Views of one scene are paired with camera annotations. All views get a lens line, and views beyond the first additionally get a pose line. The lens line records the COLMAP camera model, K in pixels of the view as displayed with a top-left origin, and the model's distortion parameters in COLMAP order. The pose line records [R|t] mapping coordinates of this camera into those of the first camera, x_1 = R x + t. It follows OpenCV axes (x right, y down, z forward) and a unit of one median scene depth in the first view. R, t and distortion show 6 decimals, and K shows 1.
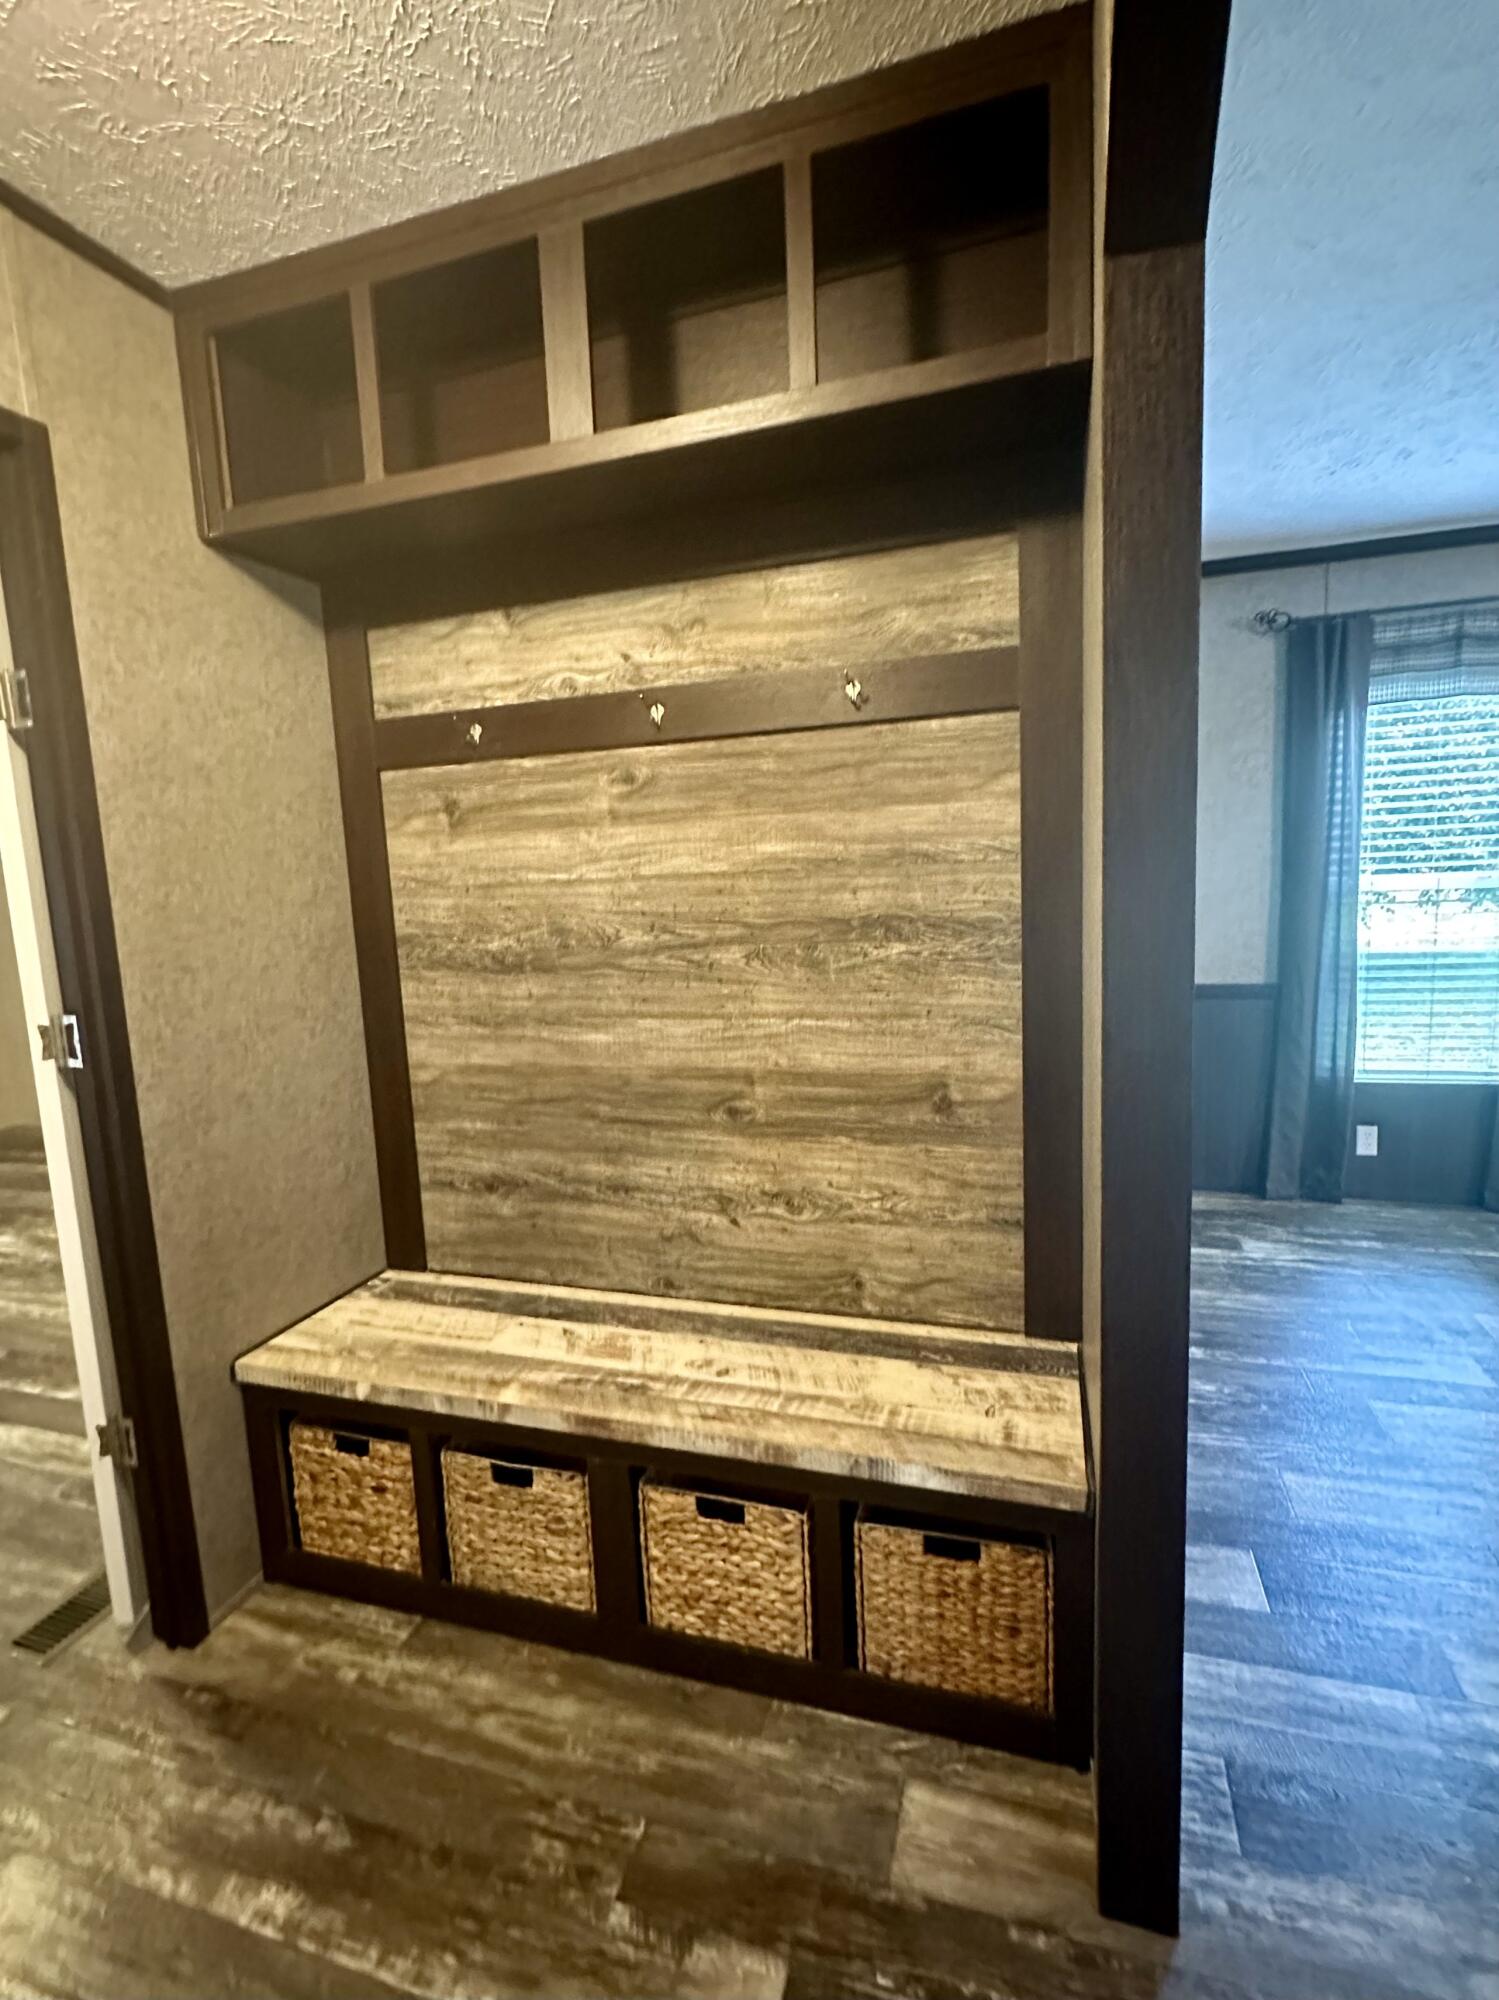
lens RADIAL K [[939.0, 0, 753.1], [0, 939.0, 998.1], [0, 0, 1]] dist [-0.002299, 0.000126]
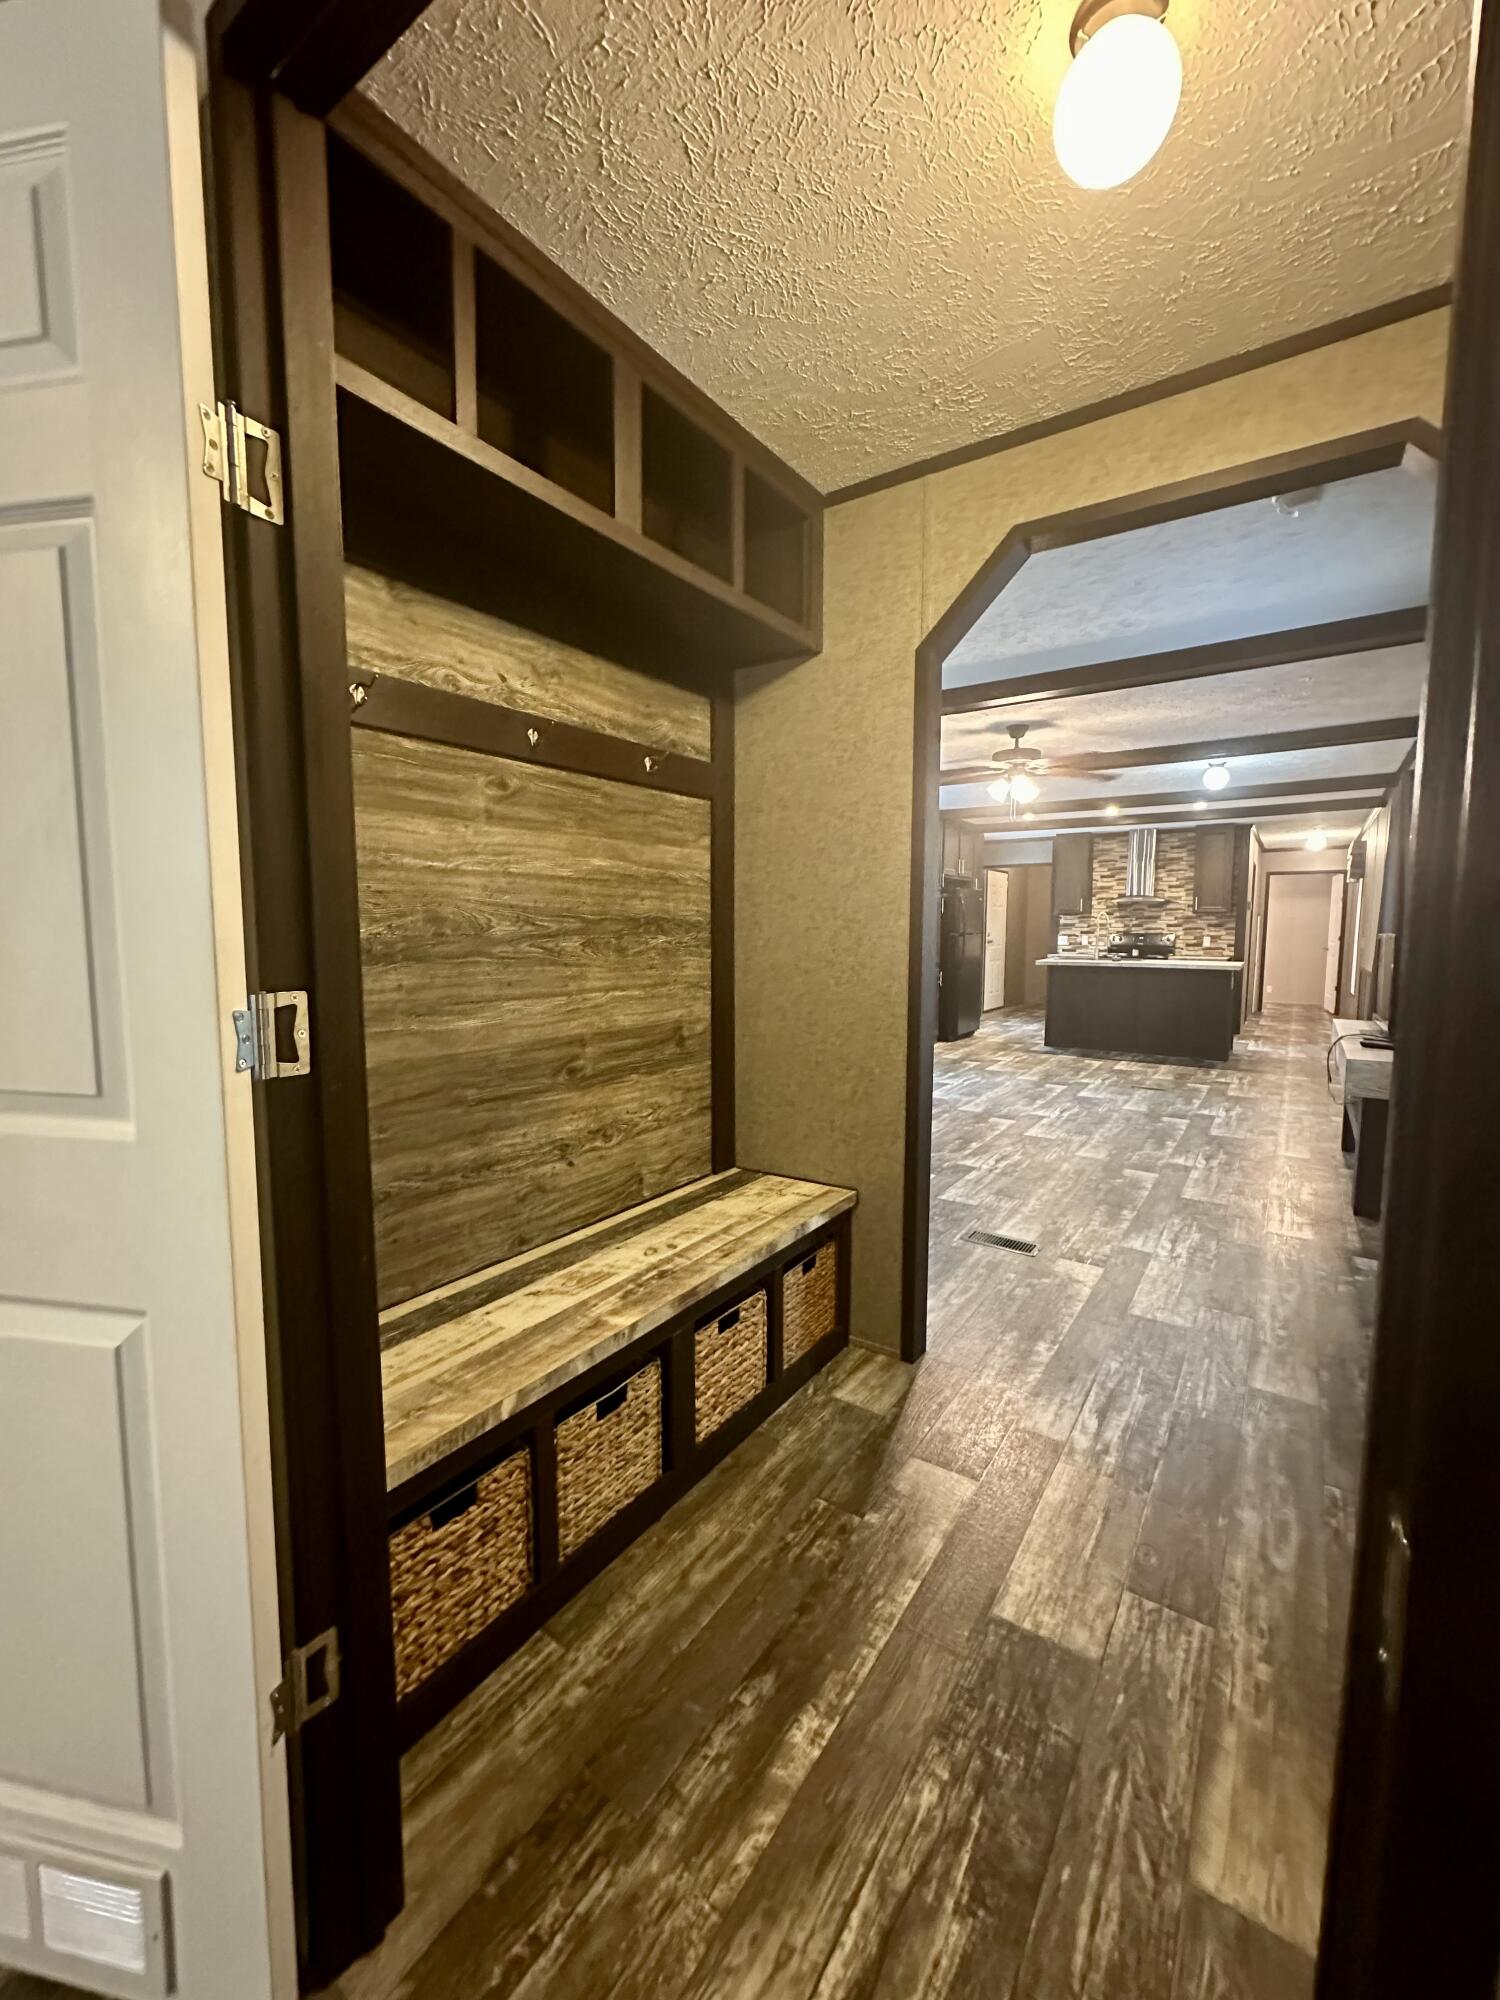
lens RADIAL K [[796.7, 0, 748.1], [0, 796.7, 1000.8], [0, 0, 1]] dist [-0.001378, 0.000475]
pose [[0.295717, -0.042910, 0.954311, -0.980565], [0.110438, 0.993828, 0.010465, 0.045097], [-0.948870, 0.102298, 0.298630, 0.474370]]
